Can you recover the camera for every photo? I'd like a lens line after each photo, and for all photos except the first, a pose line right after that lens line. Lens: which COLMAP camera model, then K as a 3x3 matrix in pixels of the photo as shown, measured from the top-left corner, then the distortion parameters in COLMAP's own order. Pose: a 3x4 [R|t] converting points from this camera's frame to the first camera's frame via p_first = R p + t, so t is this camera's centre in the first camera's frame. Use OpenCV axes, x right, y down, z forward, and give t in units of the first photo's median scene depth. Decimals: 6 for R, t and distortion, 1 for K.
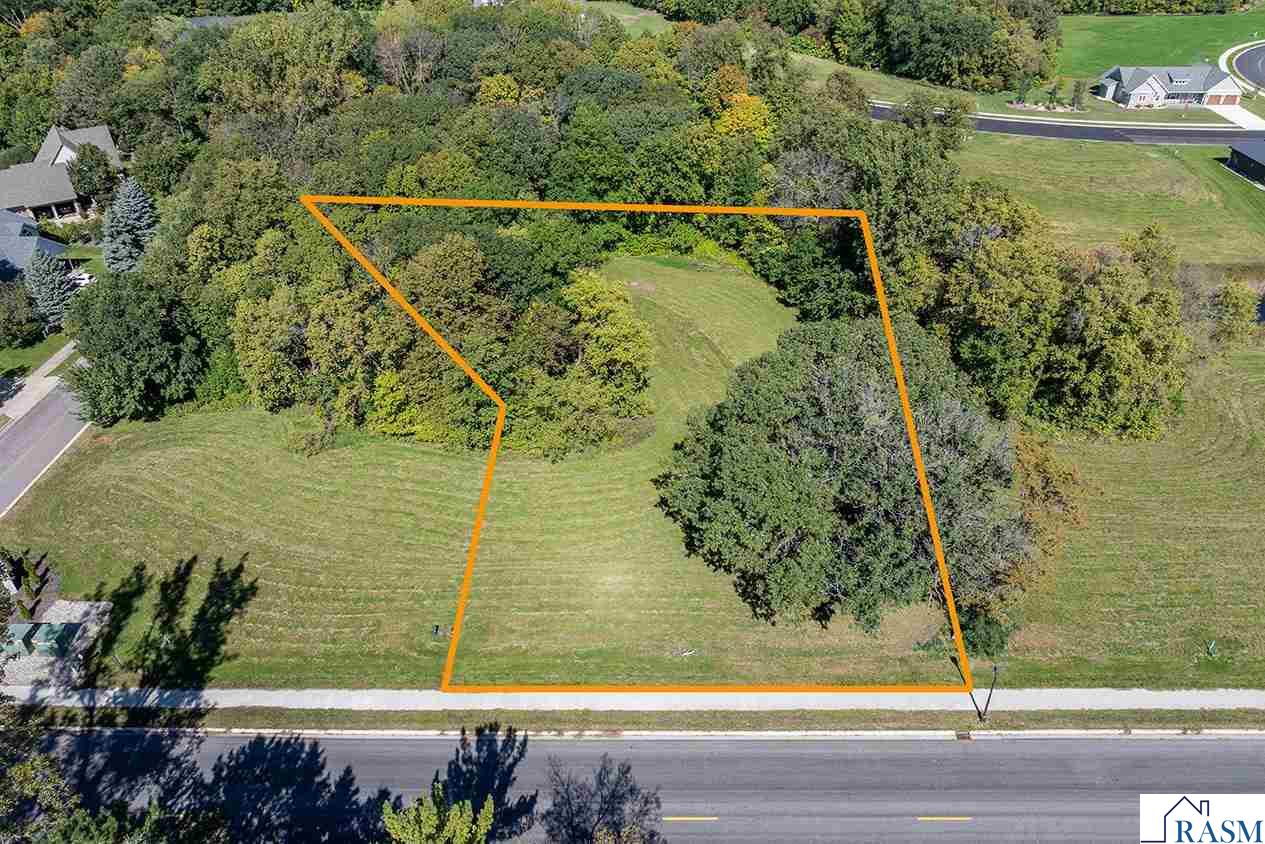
lens RADIAL K [[874.5, 0, 637.8], [0, 874.5, 398.9], [0, 0, 1]] dist [-0.027661, 0.010642]
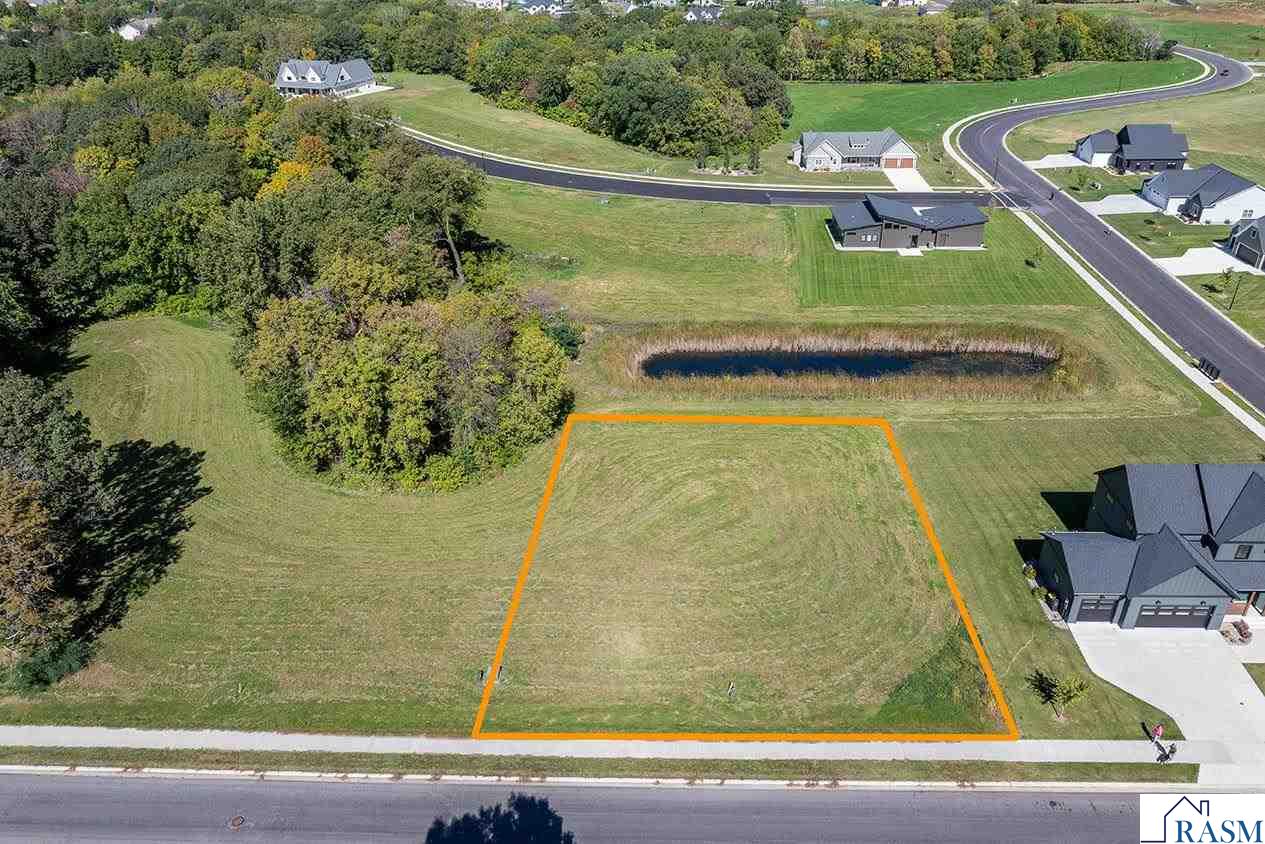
lens RADIAL K [[848.4, 0, 632.5], [0, 848.4, 422.0], [0, 0, 1]] dist [-0.031057, 0.014355]
pose [[0.999745, 0.003605, -0.022273, 0.530780], [-0.004394, 0.999361, -0.035485, -0.000234], [0.022131, 0.035574, 0.999122, -0.004089]]
